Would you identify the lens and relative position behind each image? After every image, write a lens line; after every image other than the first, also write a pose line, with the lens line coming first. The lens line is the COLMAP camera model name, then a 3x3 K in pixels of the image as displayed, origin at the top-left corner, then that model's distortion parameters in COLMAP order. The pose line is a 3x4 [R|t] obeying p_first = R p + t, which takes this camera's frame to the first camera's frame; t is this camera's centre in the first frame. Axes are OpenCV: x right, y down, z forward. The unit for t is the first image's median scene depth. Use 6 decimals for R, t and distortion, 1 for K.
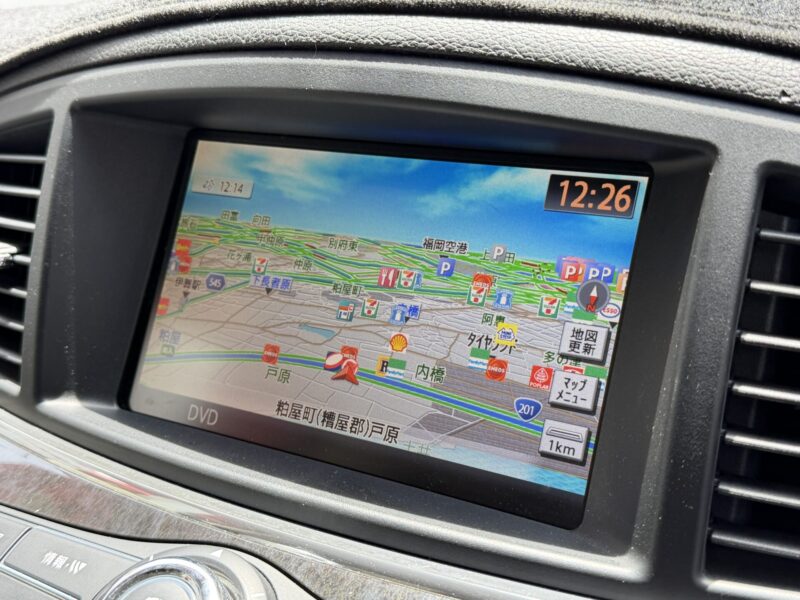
lens RADIAL K [[999.3, 0, 399.9], [0, 999.3, 303.8], [0, 0, 1]] dist [0.082643, 0.000000]
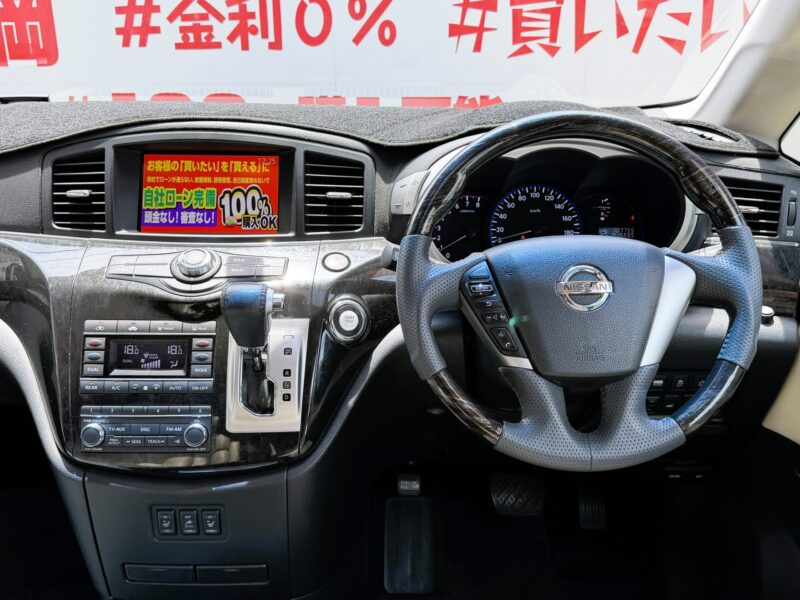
lens RADIAL K [[811.4, 0, 402.7], [0, 811.4, 301.0], [0, 0, 1]] dist [0.065773, 0.000000]
pose [[0.862457, -0.145189, 0.484859, -1.139145], [0.136569, 0.989196, 0.053284, 0.398462], [-0.487357, 0.020262, 0.872968, -2.437393]]
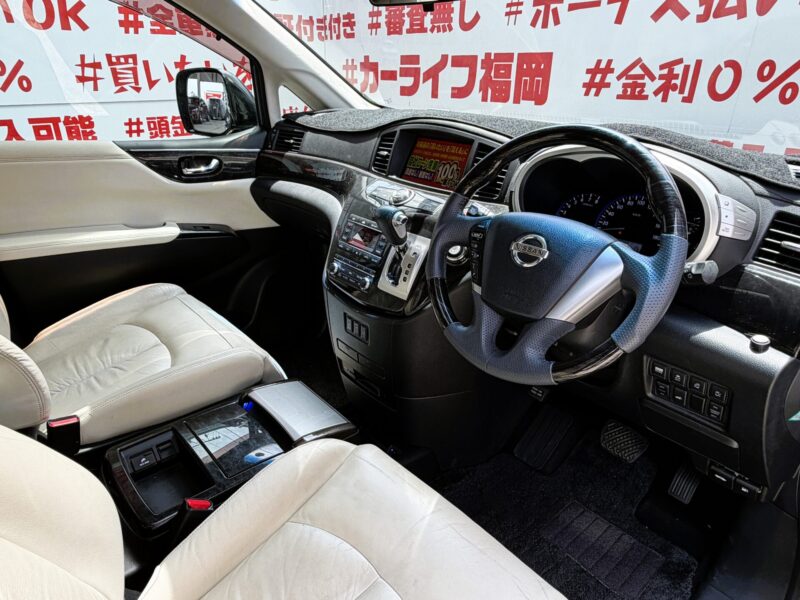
lens RADIAL K [[519.7, 0, 383.5], [0, 519.7, 302.7], [0, 0, 1]] dist [0.008403, -0.009992]
pose [[0.942662, 0.178125, -0.282242, 0.897109], [-0.150639, 0.981707, 0.116442, 0.653690], [0.297820, -0.067248, 0.952250, -2.865909]]
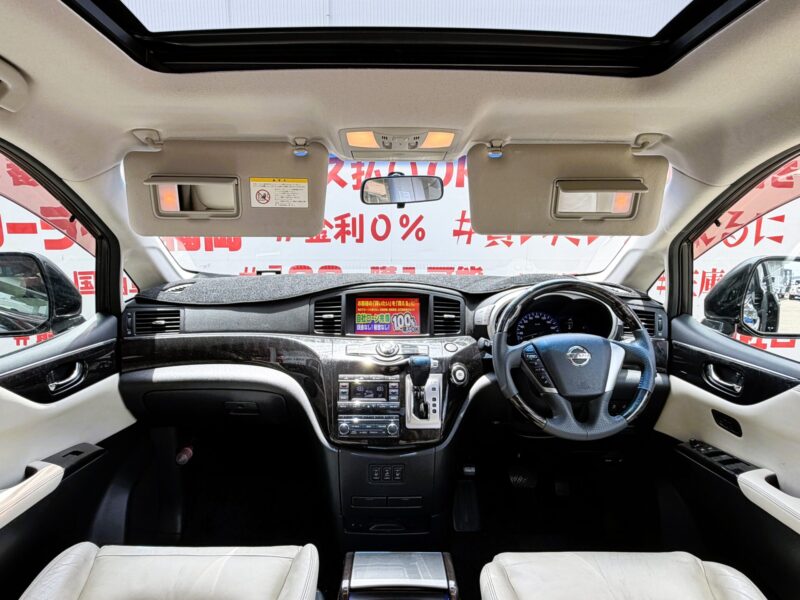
lens RADIAL K [[519.7, 0, 395.1], [0, 519.7, 298.3], [0, 0, 1]] dist [0.008403, -0.009992]
pose [[0.853250, -0.057114, 0.518365, -2.517486], [0.139245, 0.982849, -0.120911, 0.439491], [-0.502568, 0.175347, 0.846569, -3.068974]]
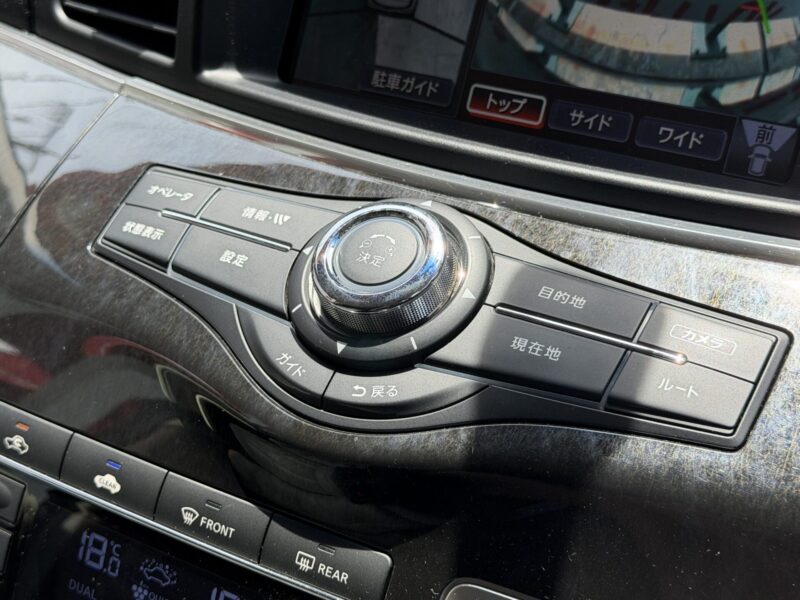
lens RADIAL K [[1325.2, 0, 404.5], [0, 1325.2, 295.8], [0, 0, 1]] dist [0.112199, 0.000000]
pose [[0.999697, 0.024035, -0.005267, -0.191292], [-0.022767, 0.984762, 0.172413, 0.105489], [0.009330, -0.172241, 0.985011, -0.343642]]
